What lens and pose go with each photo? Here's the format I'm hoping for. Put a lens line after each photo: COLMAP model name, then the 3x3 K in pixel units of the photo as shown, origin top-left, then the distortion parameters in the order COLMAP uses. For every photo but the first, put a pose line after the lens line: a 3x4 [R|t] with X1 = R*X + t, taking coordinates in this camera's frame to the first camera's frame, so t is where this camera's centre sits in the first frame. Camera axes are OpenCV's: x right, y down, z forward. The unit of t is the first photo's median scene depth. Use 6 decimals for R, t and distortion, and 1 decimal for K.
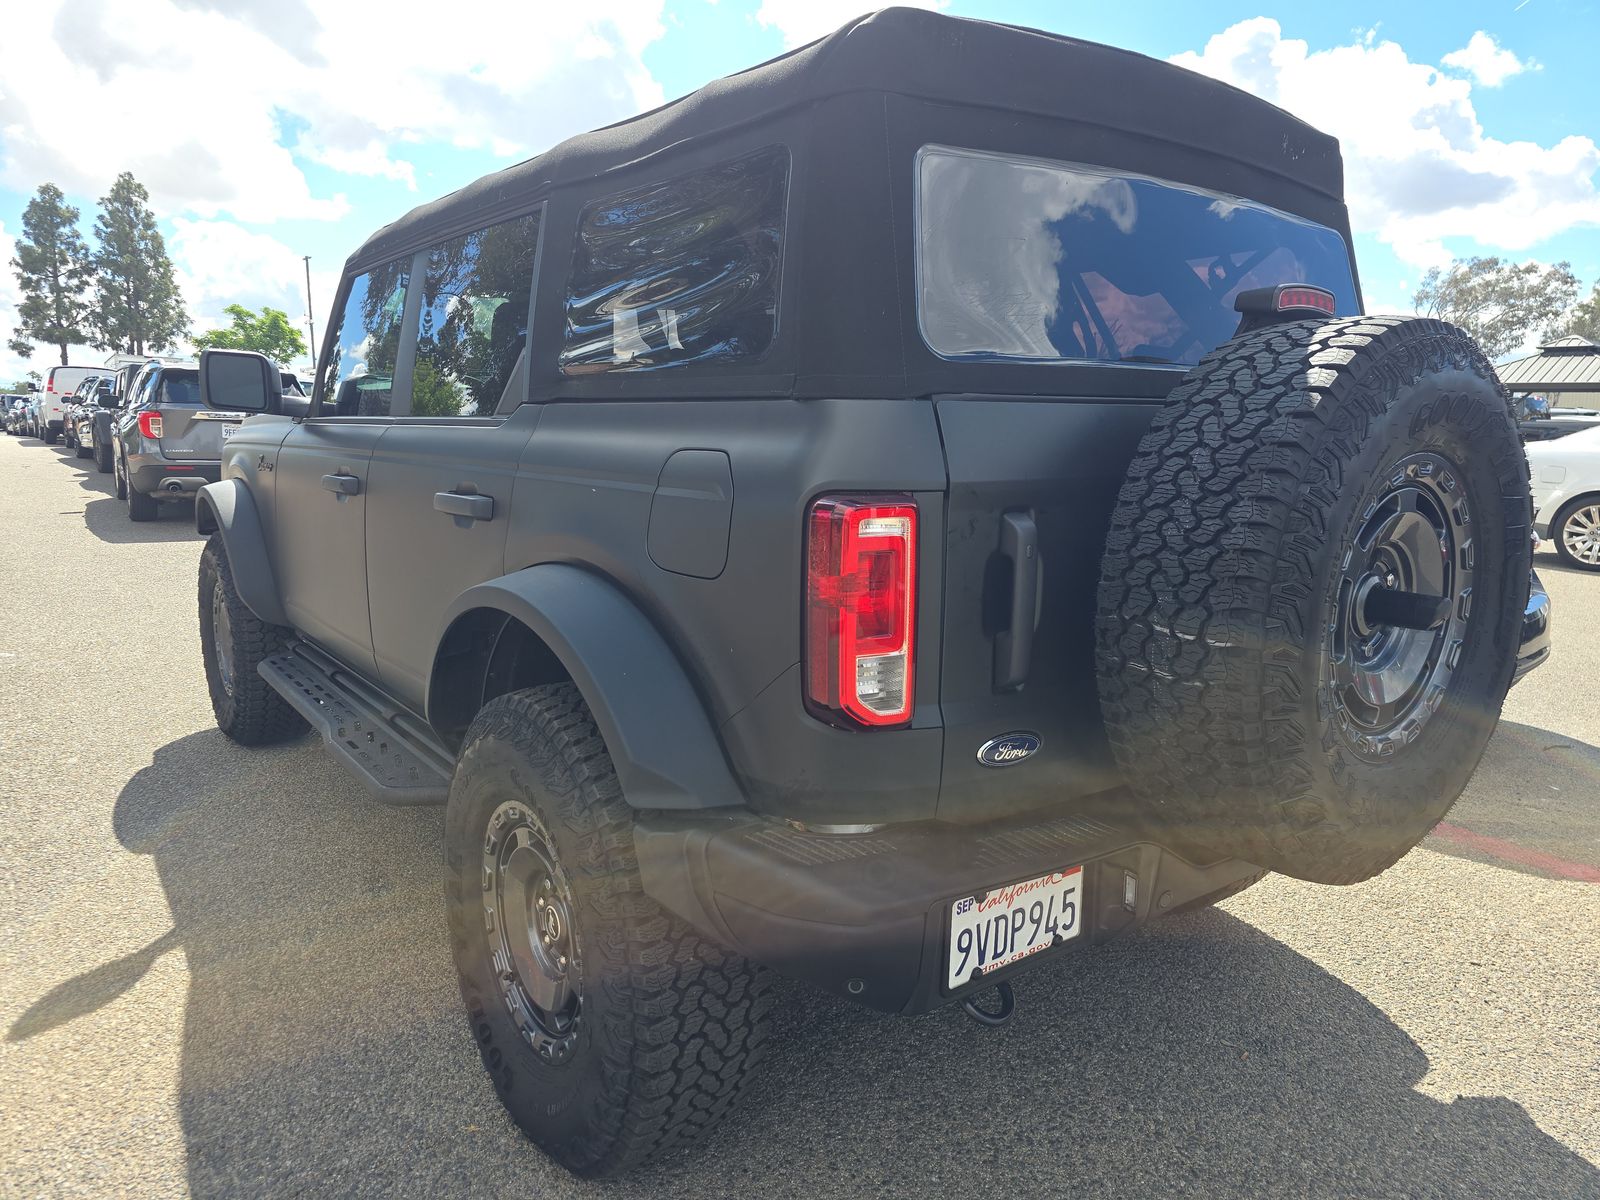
lens RADIAL K [[1097.2, 0, 798.2], [0, 1097.2, 601.4], [0, 0, 1]] dist [0.029505, -0.013839]
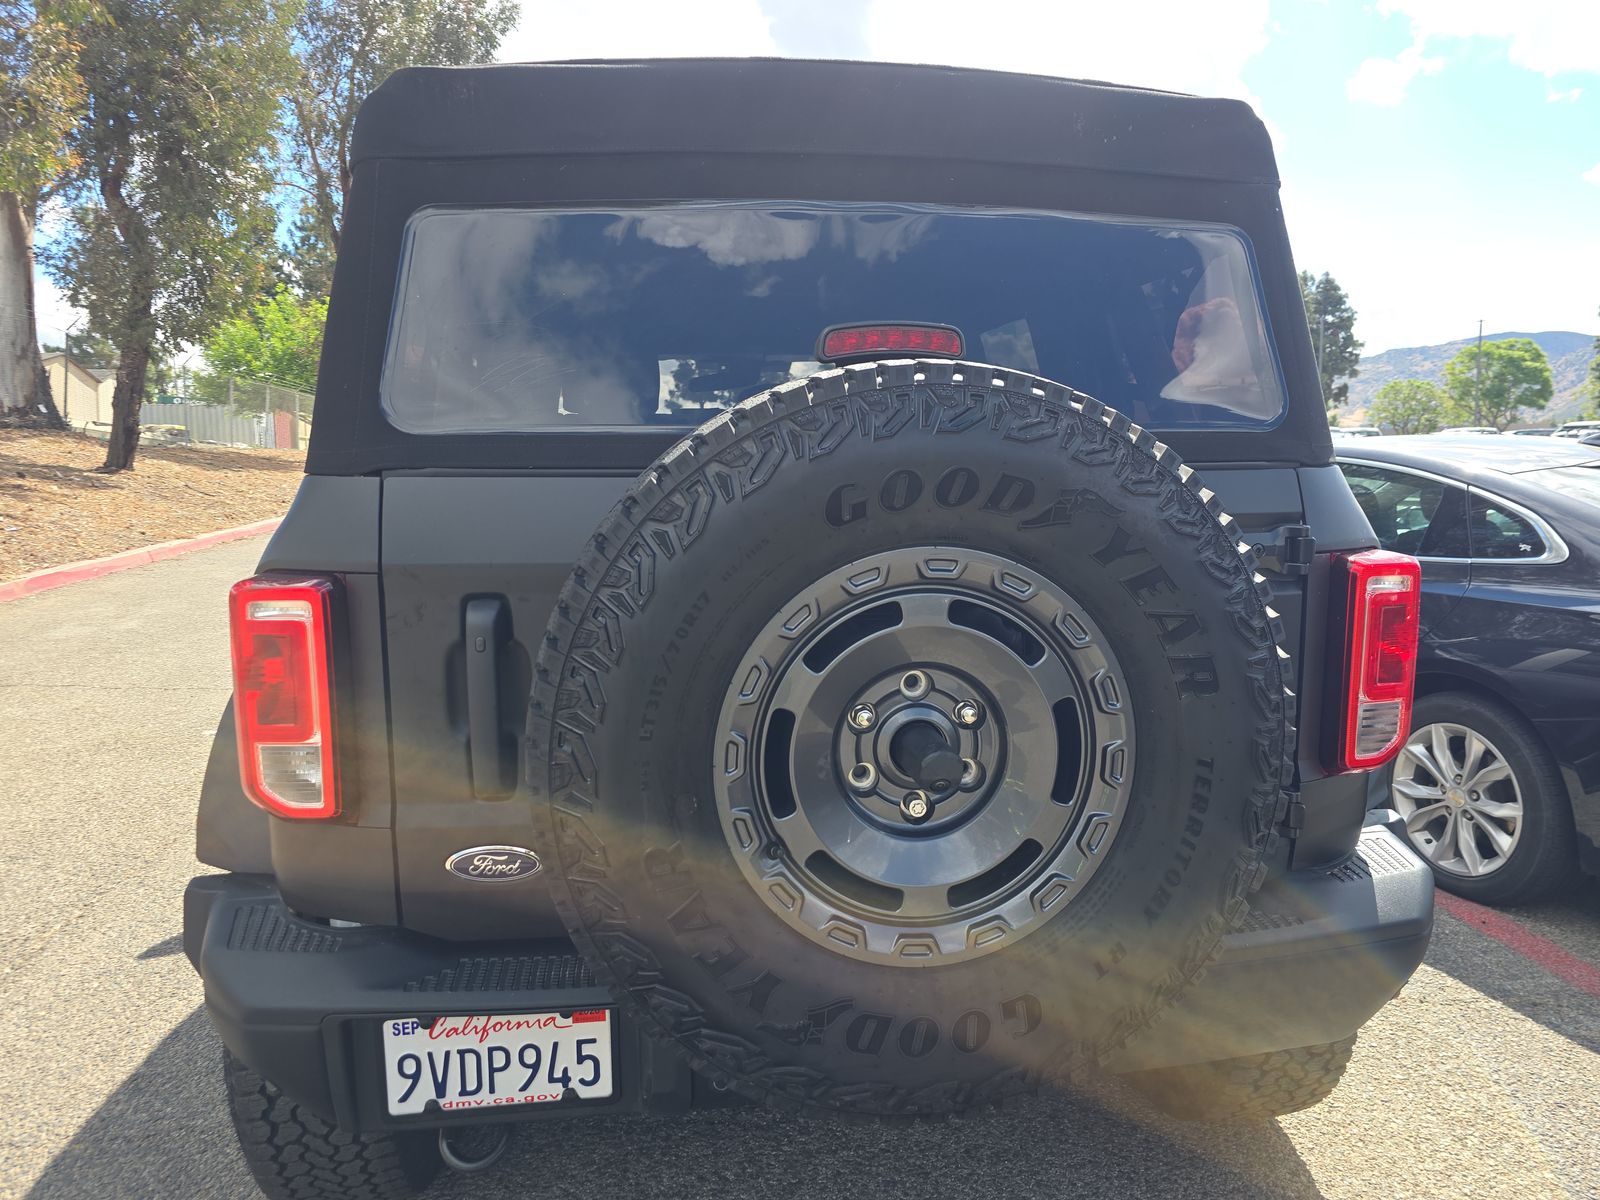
lens RADIAL K [[1097.2, 0, 798.2], [0, 1097.2, 601.4], [0, 0, 1]] dist [0.029505, -0.013839]
pose [[0.850989, 0.039358, -0.523707, 0.835605], [-0.051102, 0.998661, -0.007986, -0.079177], [0.522692, 0.033558, 0.851861, 0.355930]]
